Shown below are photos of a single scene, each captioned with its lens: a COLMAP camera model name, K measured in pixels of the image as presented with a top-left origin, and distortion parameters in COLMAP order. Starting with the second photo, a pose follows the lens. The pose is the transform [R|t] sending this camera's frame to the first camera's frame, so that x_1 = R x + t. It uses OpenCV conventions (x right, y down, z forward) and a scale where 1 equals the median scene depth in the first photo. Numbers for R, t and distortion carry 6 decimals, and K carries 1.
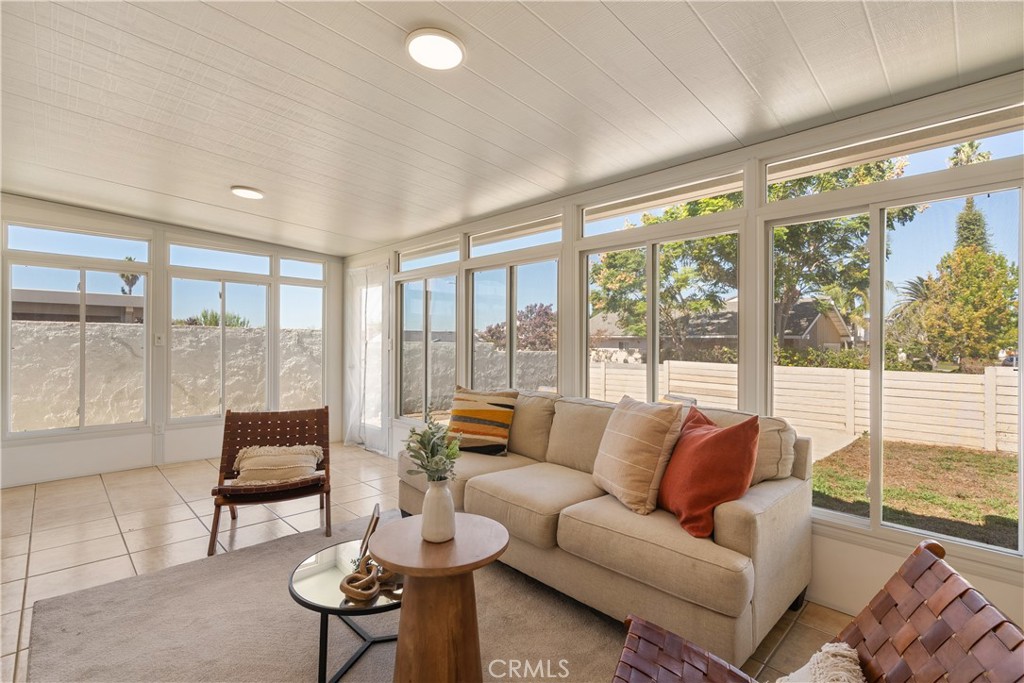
lens RADIAL K [[476.3, 0, 514.5], [0, 476.3, 348.8], [0, 0, 1]] dist [-0.001254, 0.000268]
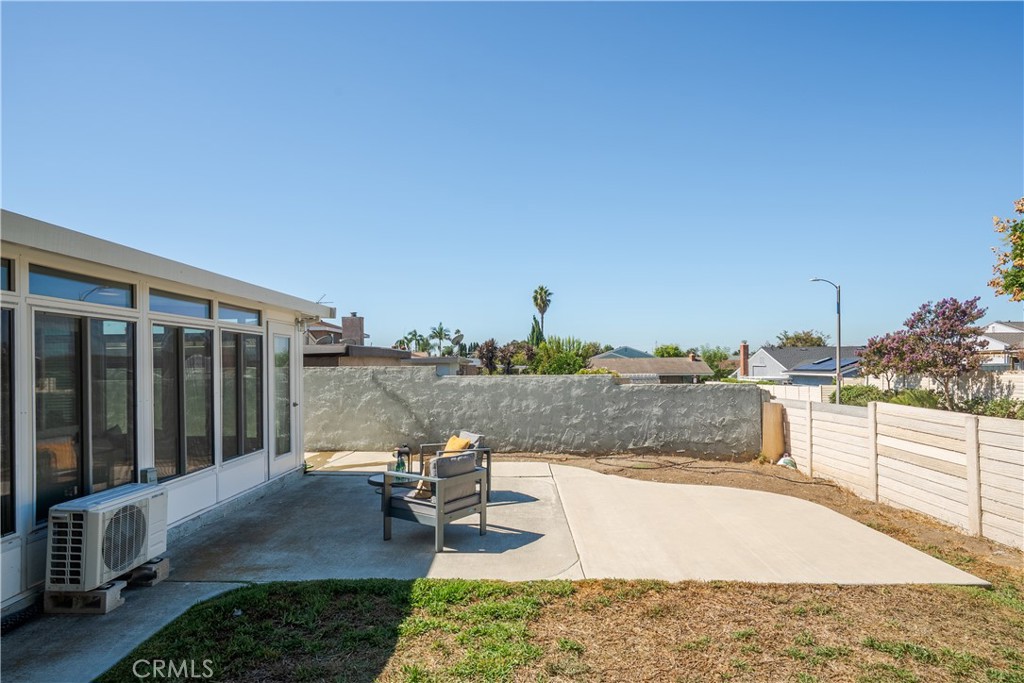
lens RADIAL K [[589.1, 0, 520.0], [0, 589.1, 359.9], [0, 0, 1]] dist [-0.061468, 0.055833]
pose [[0.713896, -0.023775, -0.699848, 0.620203], [0.011203, 0.999683, -0.022533, -0.018605], [0.700162, 0.008246, 0.713936, 0.217976]]
